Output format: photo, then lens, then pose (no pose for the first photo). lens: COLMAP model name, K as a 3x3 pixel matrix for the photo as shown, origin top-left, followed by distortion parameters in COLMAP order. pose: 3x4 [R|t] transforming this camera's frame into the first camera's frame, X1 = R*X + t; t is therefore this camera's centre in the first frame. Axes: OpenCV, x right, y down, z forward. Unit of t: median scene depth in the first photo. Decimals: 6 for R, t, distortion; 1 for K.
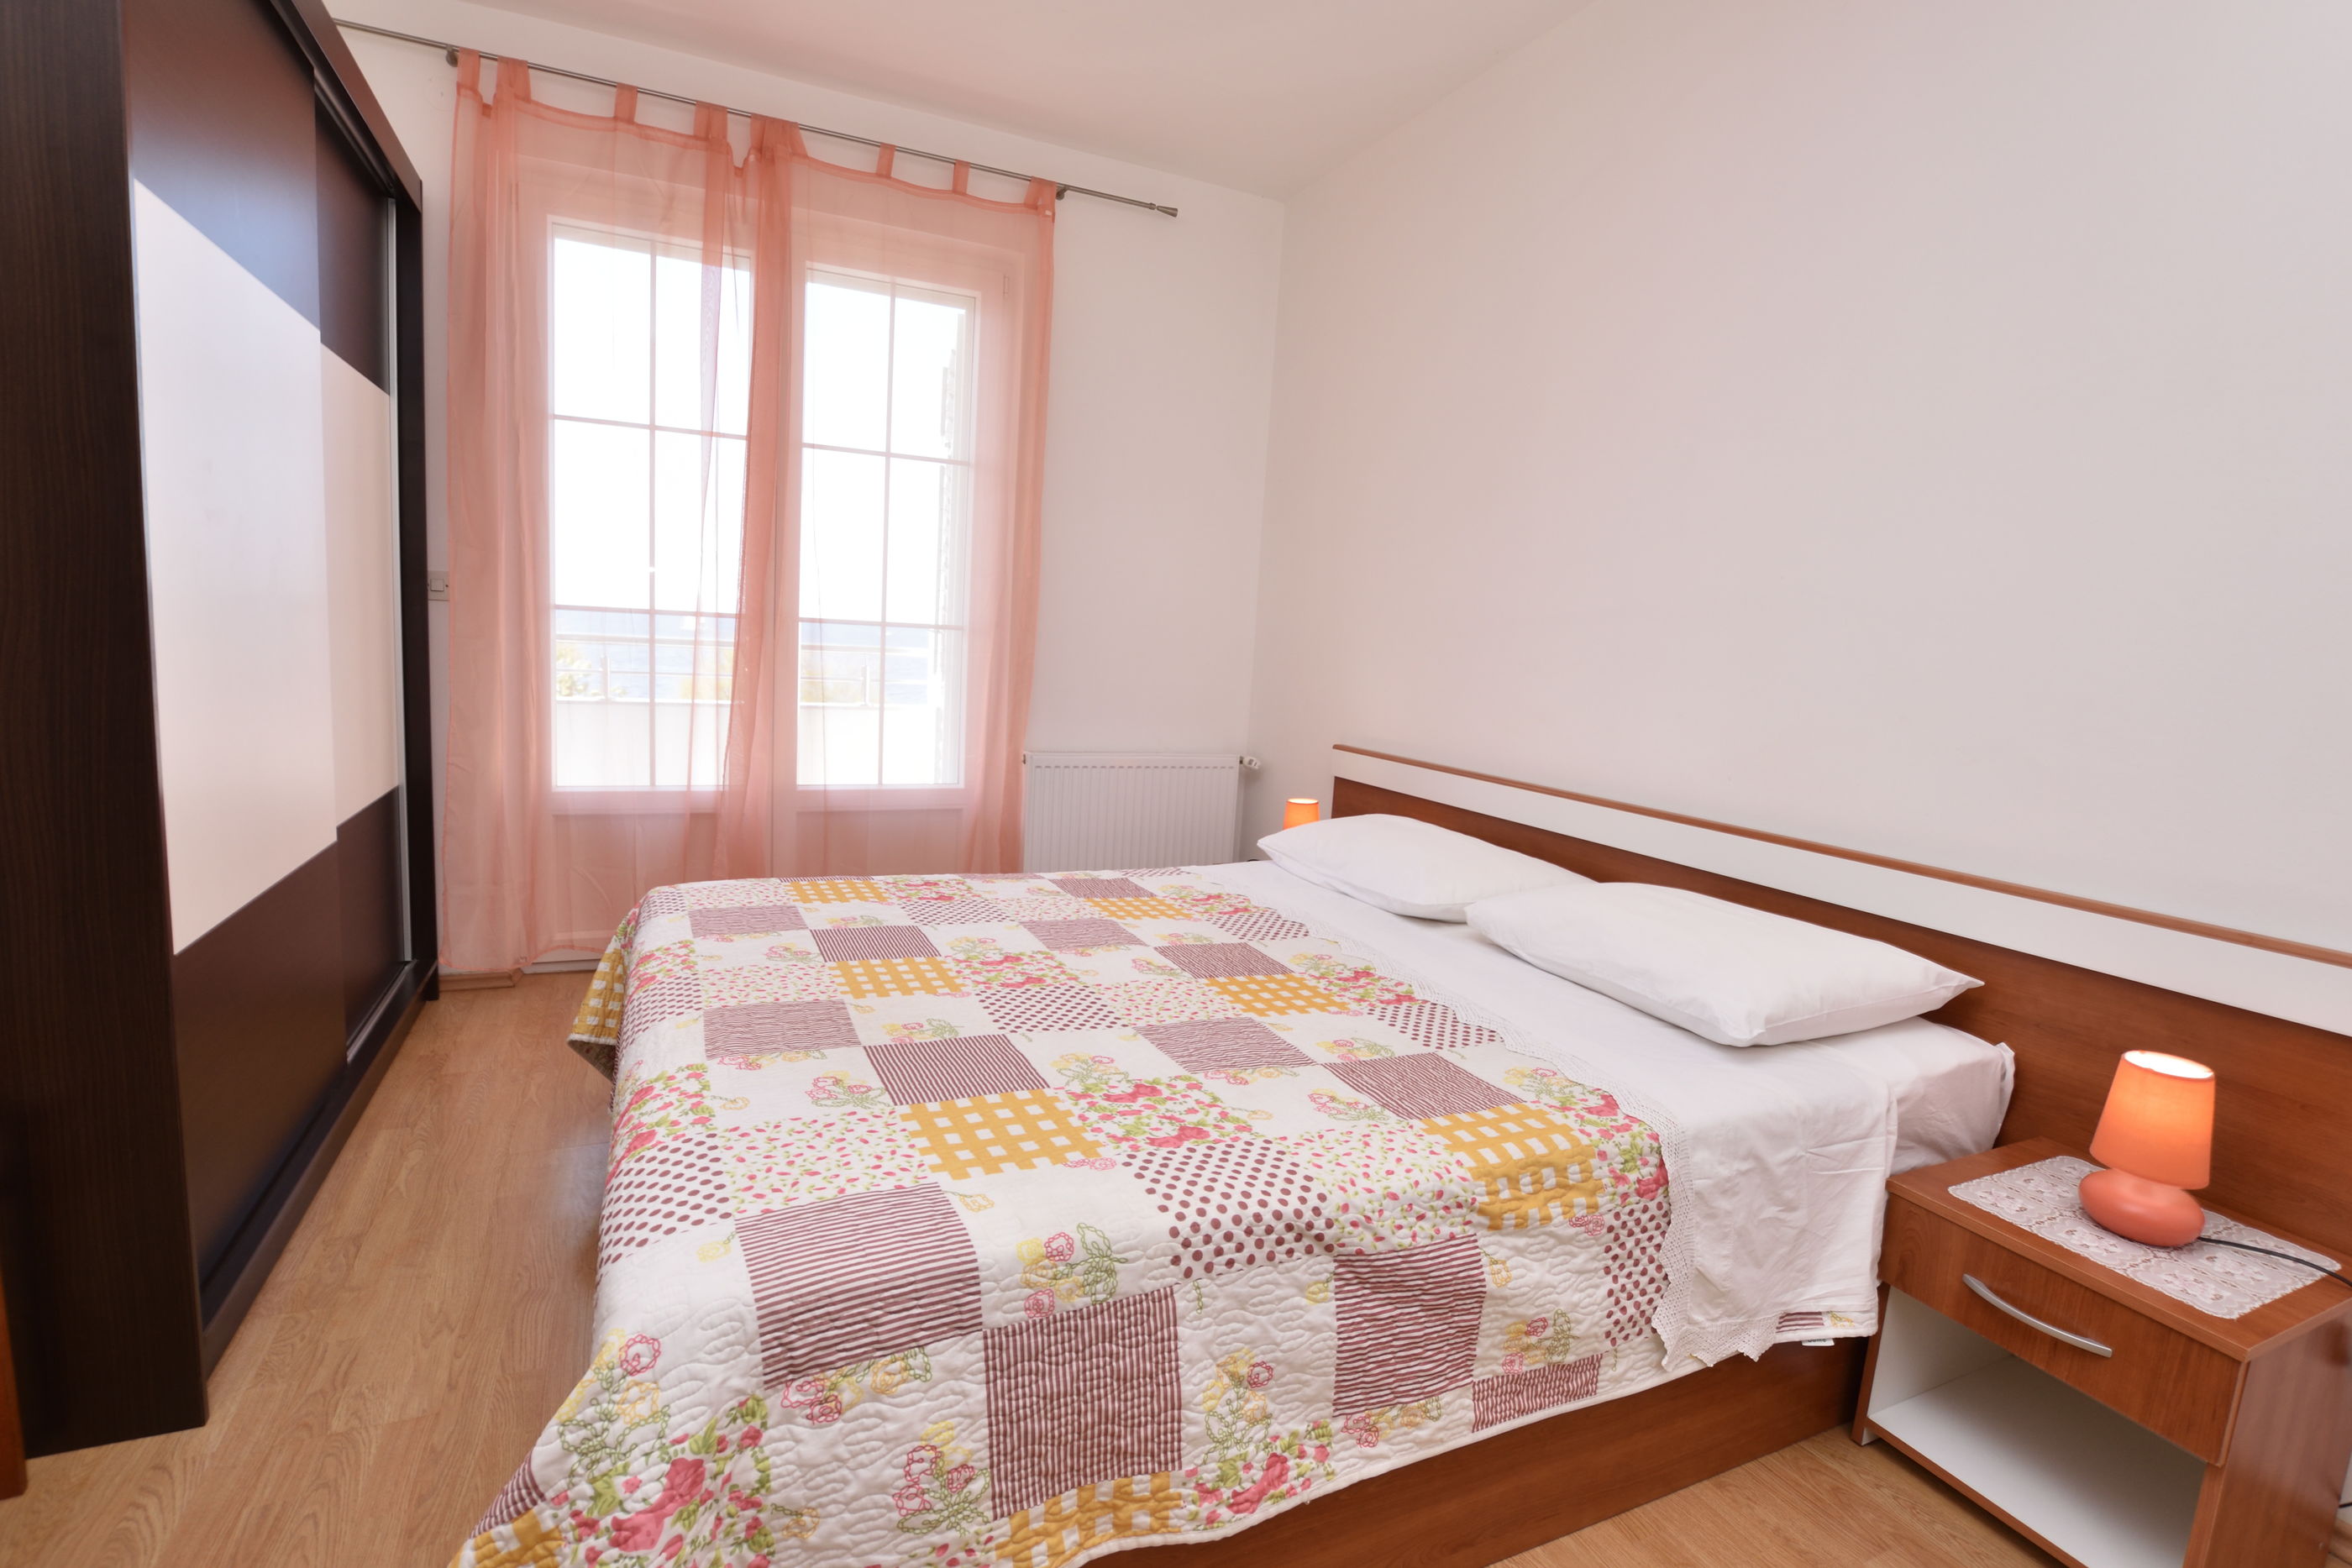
lens RADIAL K [[1087.4, 0, 1168.6], [0, 1087.4, 766.8], [0, 0, 1]] dist [-0.027570, 0.001667]
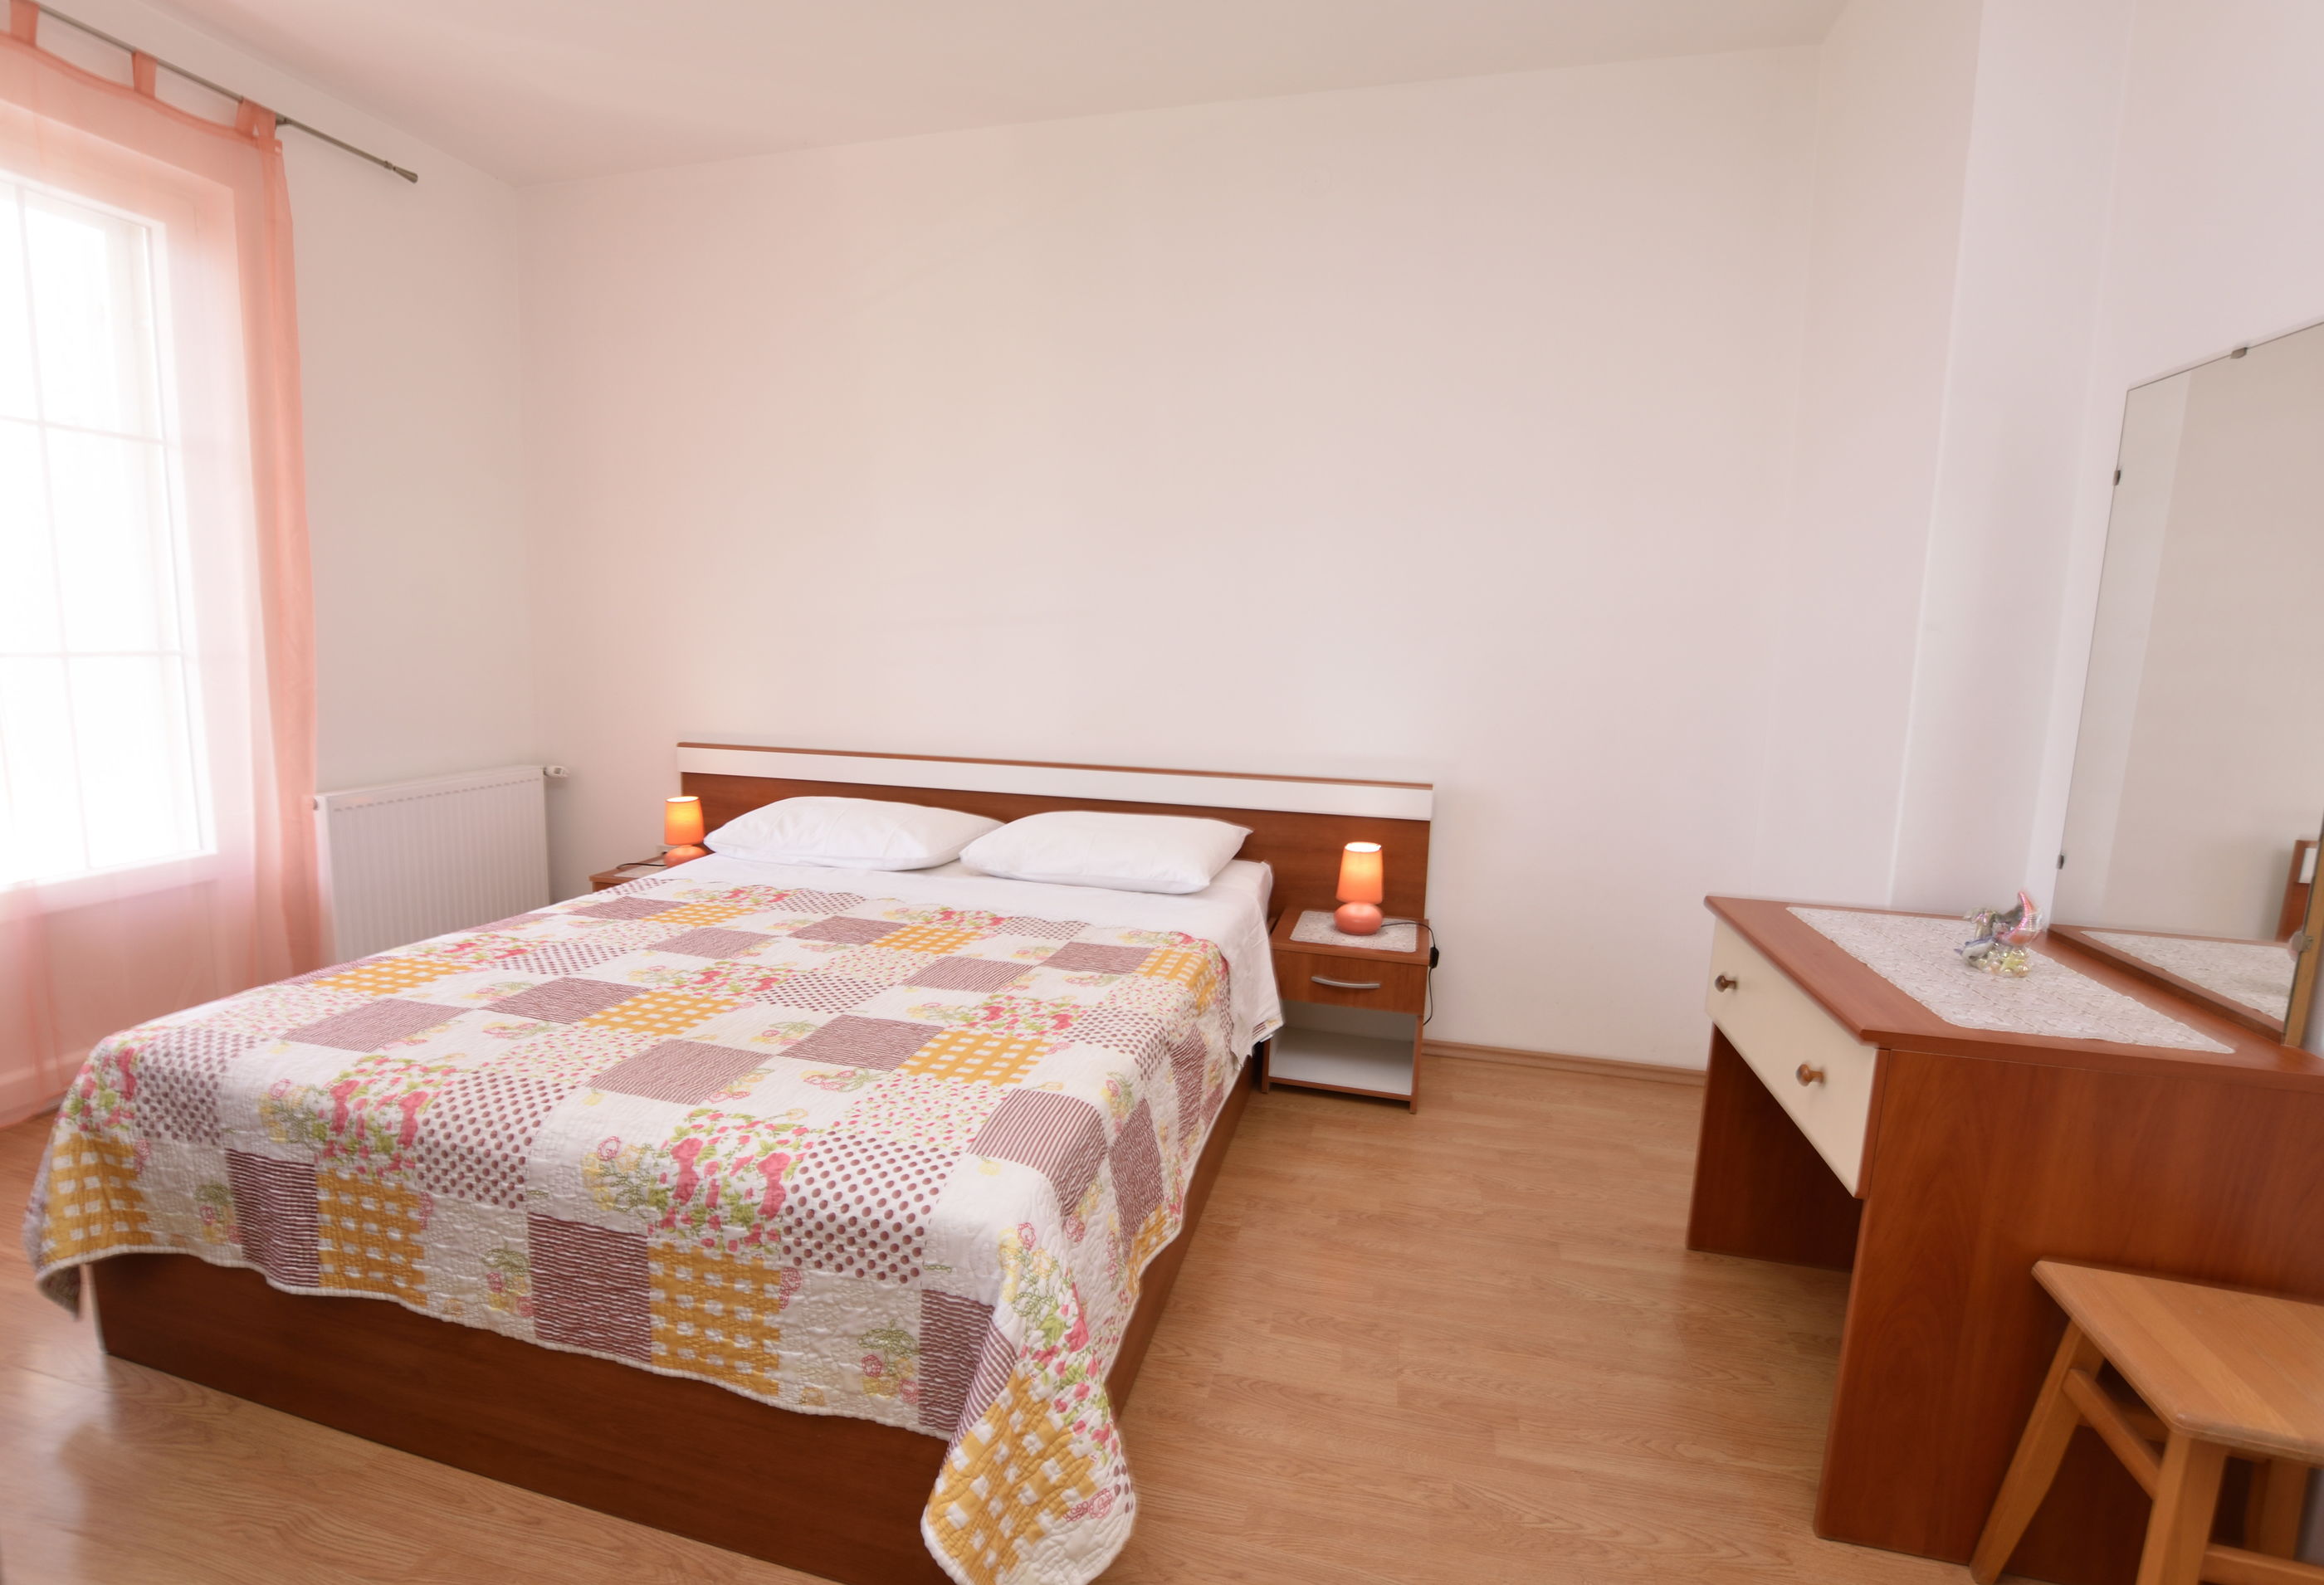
lens RADIAL K [[1056.4, 0, 1109.0], [0, 1056.4, 774.9], [0, 0, 1]] dist [-0.023447, 0.002194]
pose [[0.655969, -0.141526, 0.741401, -0.704500], [0.108239, 0.989750, 0.093167, -0.082709], [-0.746987, 0.019134, 0.664564, 0.001476]]
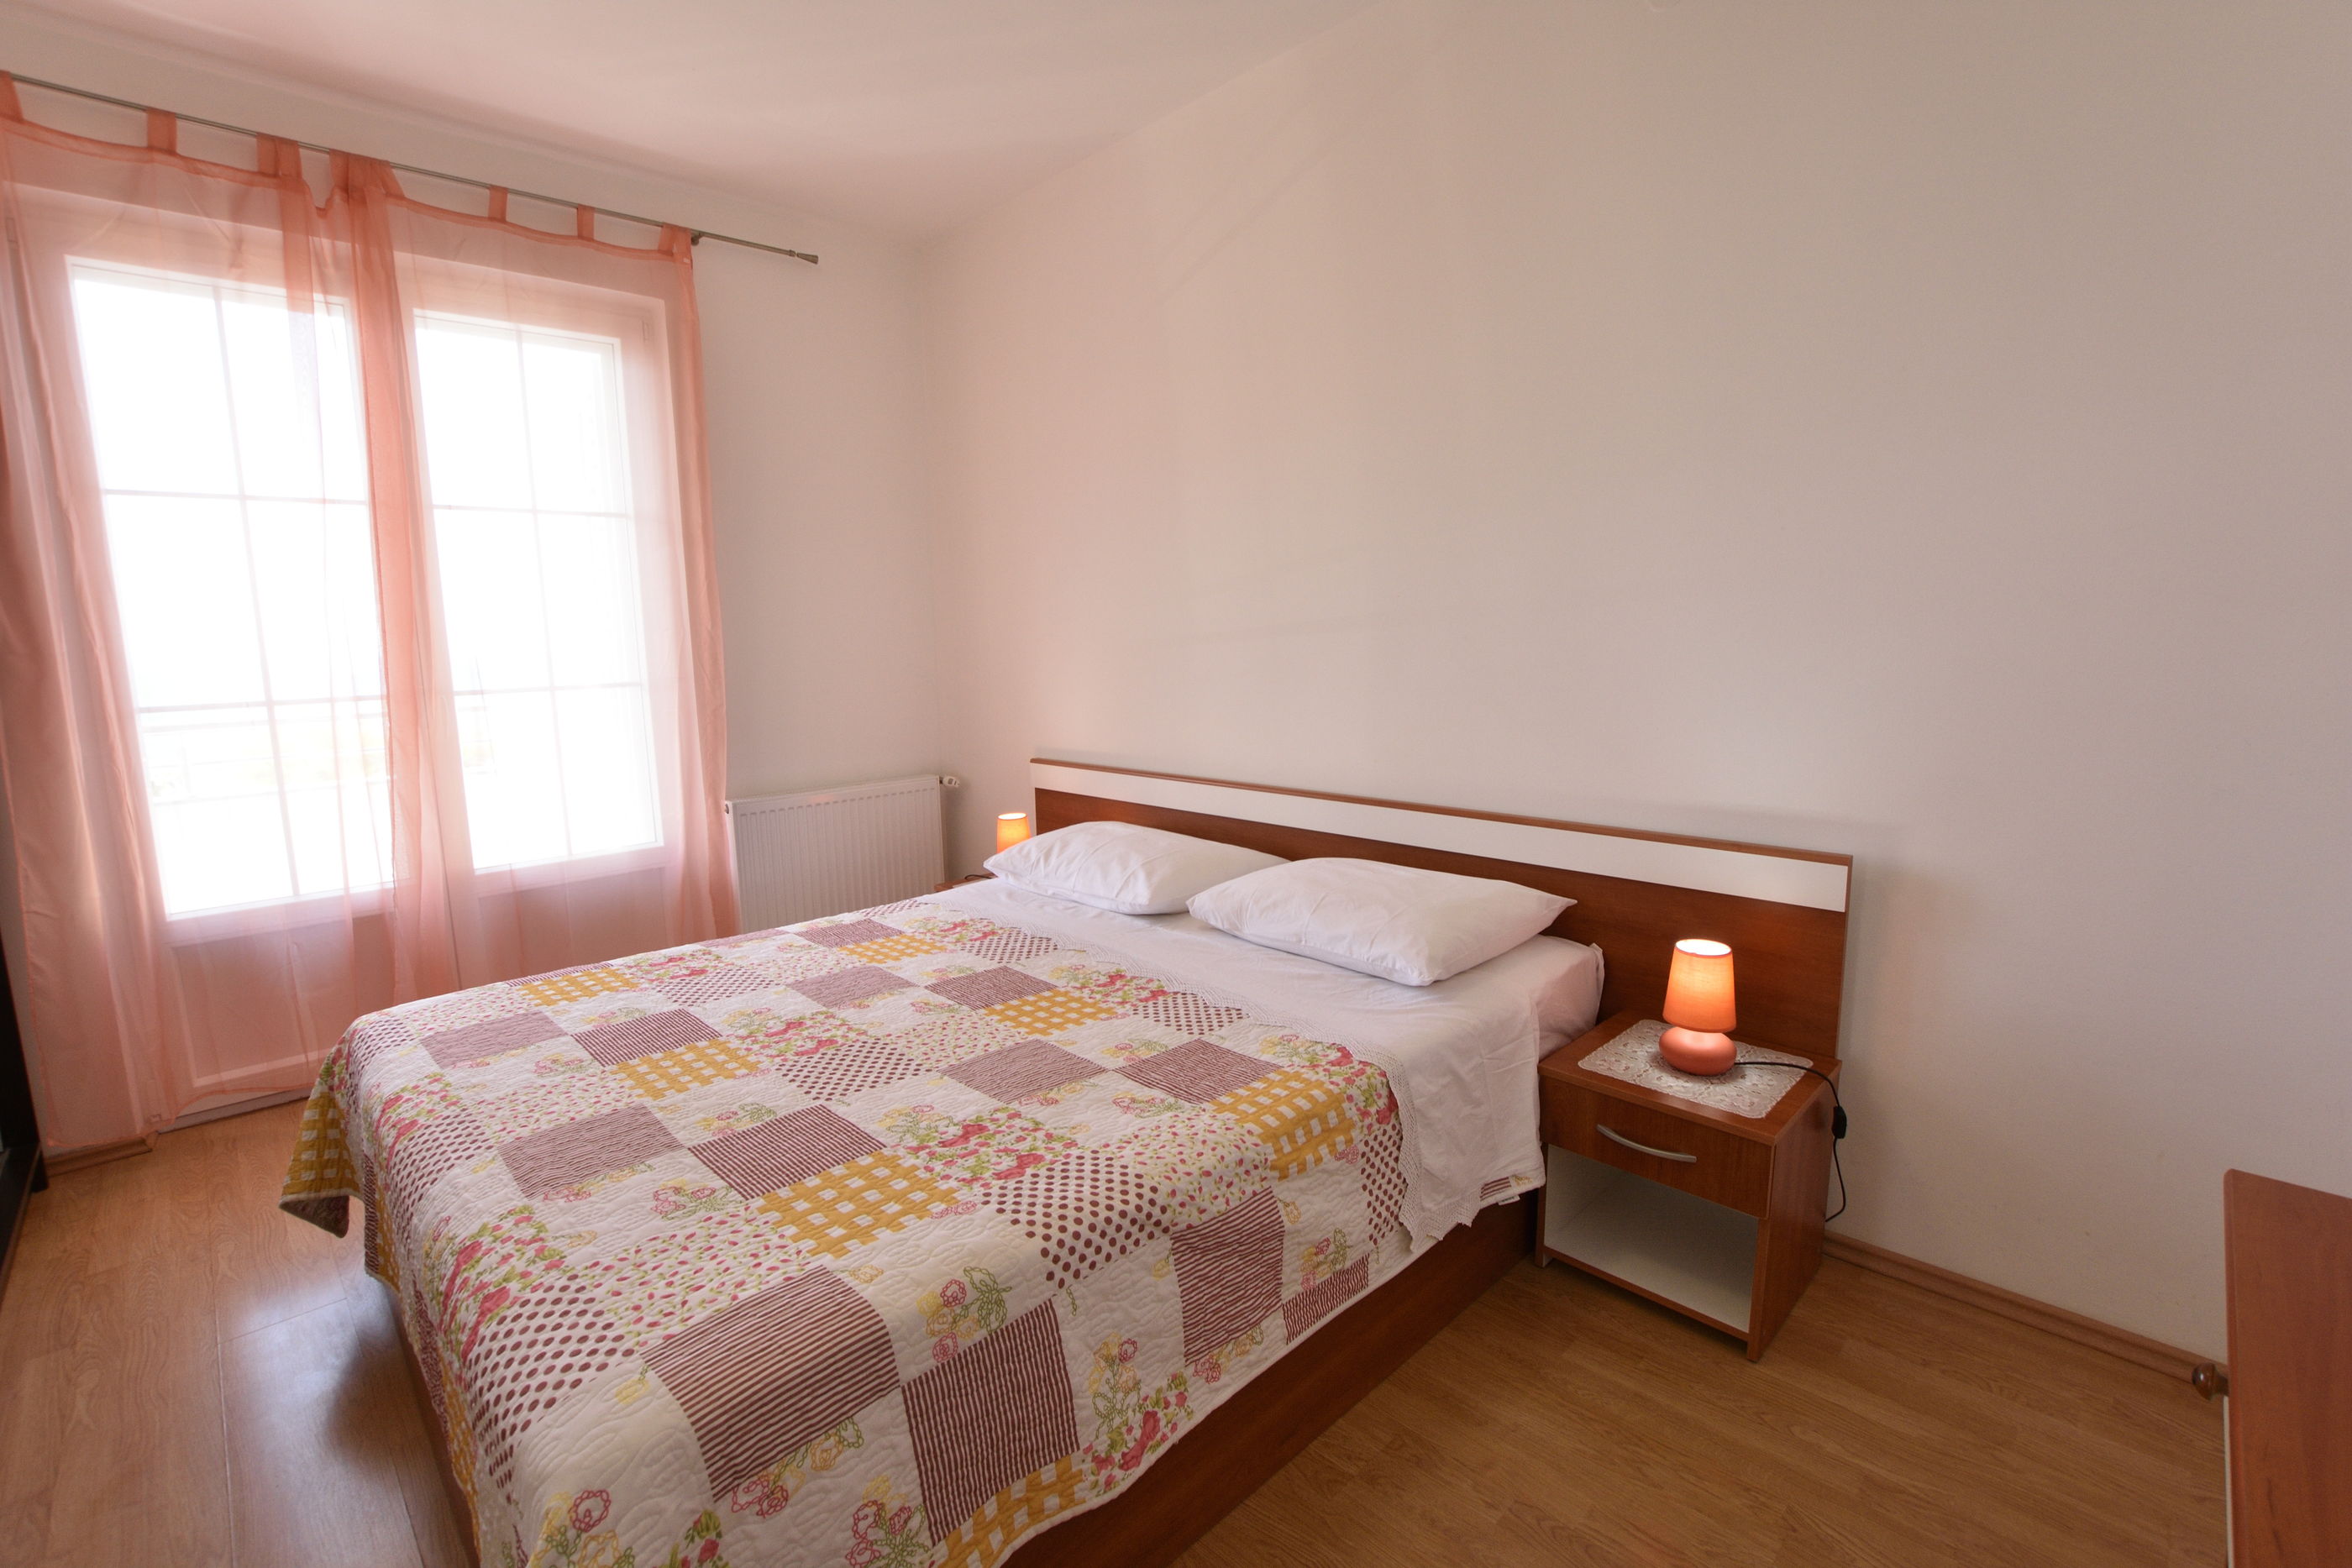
lens RADIAL K [[1035.2, 0, 1162.5], [0, 1035.2, 770.5], [0, 0, 1]] dist [-0.032571, 0.005068]
pose [[0.942314, -0.122642, 0.311454, -0.099009], [0.116692, 0.992451, 0.037745, -0.067514], [-0.313731, 0.000776, 0.949511, -0.049561]]
